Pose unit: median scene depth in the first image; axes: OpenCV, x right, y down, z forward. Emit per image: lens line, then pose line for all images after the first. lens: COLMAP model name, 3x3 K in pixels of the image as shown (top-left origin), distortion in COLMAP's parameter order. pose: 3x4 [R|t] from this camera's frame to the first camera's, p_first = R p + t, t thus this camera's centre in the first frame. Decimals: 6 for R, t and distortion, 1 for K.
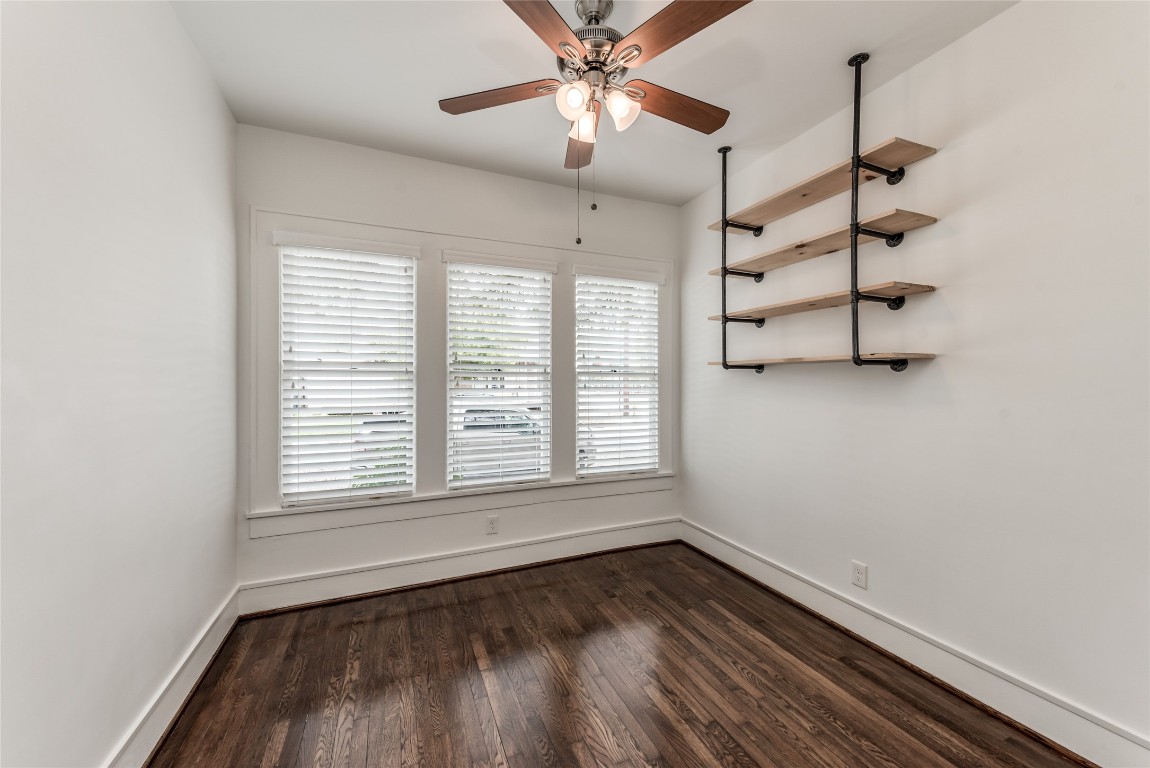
lens RADIAL K [[463.1, 0, 587.5], [0, 463.1, 385.7], [0, 0, 1]] dist [0.007676, 0.000172]
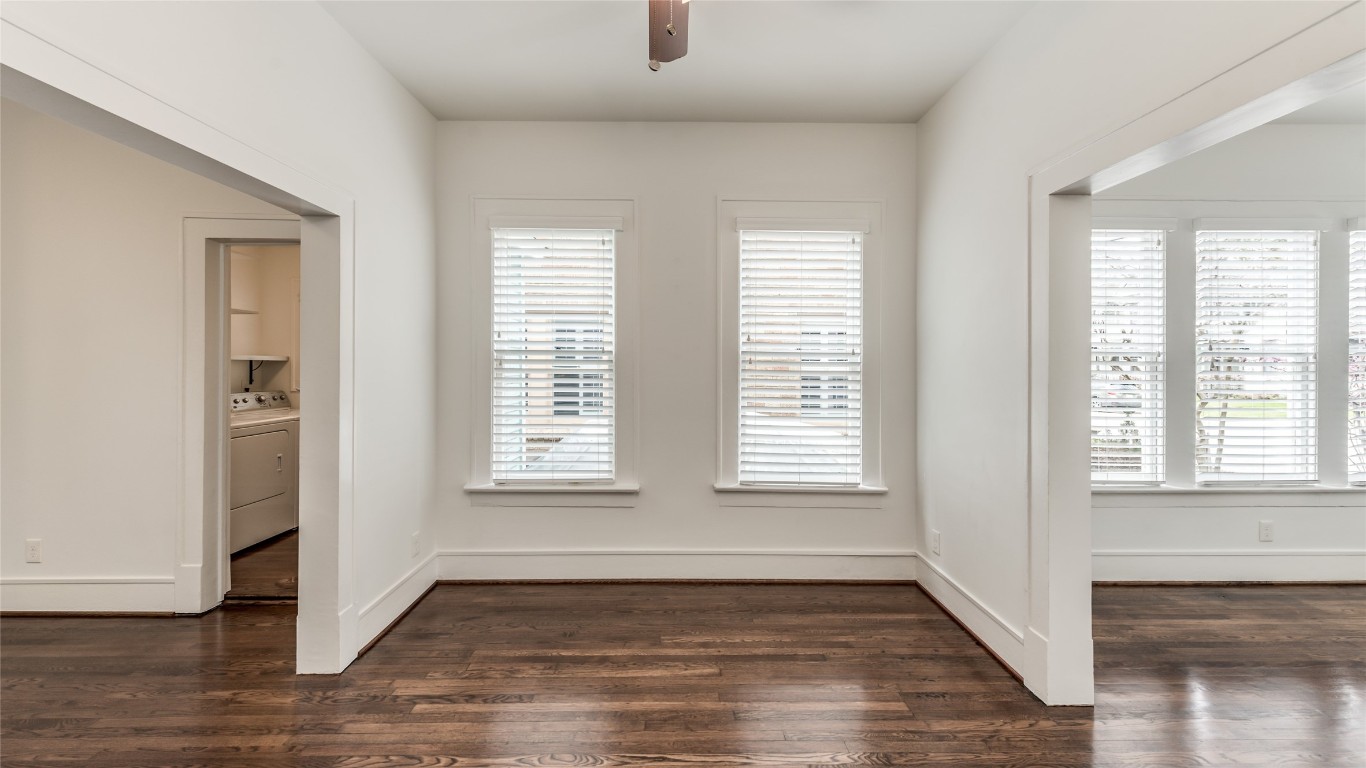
lens RADIAL K [[530.4, 0, 684.6], [0, 530.4, 366.4], [0, 0, 1]] dist [0.000166, -0.000080]
pose [[0.913447, 0.011197, -0.406803, 0.255600], [-0.012446, 0.999922, -0.000426, -0.001819], [0.406767, 0.005453, 0.913516, 0.113264]]
